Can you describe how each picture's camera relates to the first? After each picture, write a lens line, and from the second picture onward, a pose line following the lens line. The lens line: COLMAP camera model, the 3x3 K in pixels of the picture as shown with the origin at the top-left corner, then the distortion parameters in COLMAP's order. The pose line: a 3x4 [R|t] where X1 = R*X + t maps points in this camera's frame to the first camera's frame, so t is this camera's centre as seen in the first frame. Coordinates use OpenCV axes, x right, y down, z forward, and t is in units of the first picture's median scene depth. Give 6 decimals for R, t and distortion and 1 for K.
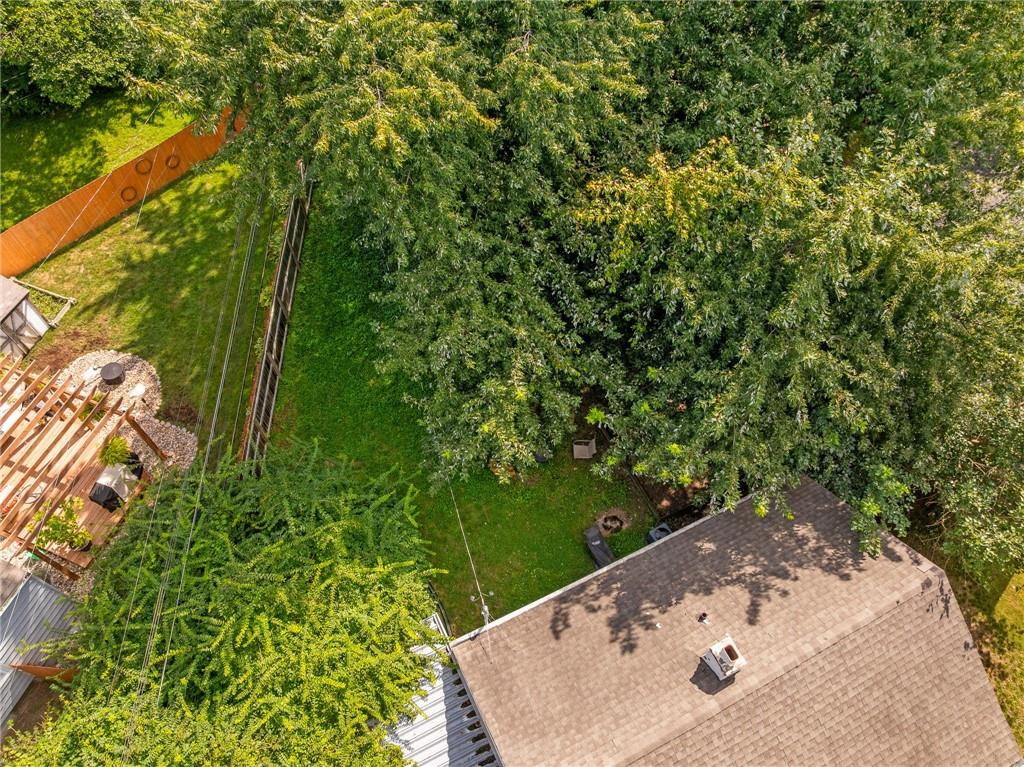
lens RADIAL K [[711.4, 0, 516.4], [0, 711.4, 384.2], [0, 0, 1]] dist [-0.044209, 0.005353]
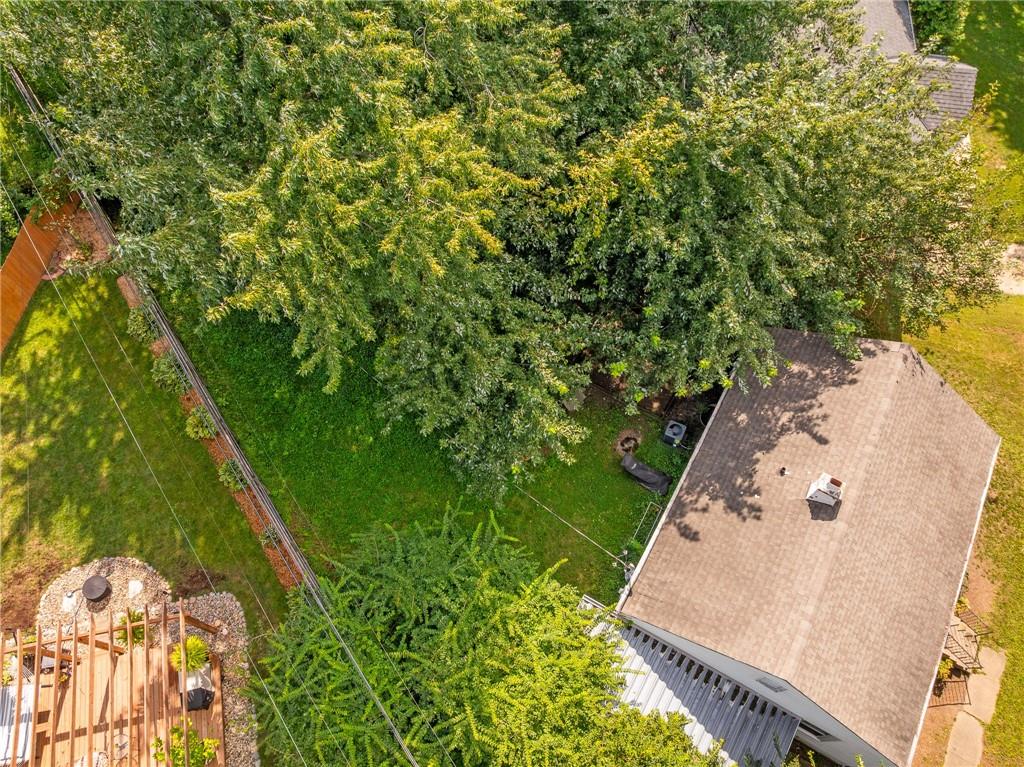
lens RADIAL K [[711.4, 0, 516.4], [0, 711.4, 384.2], [0, 0, 1]] dist [-0.044209, 0.005353]
pose [[0.829681, -0.494439, 0.259152, -0.268529], [0.466645, 0.869078, 0.164150, -0.160983], [-0.306385, -0.015260, 0.951785, -0.013971]]
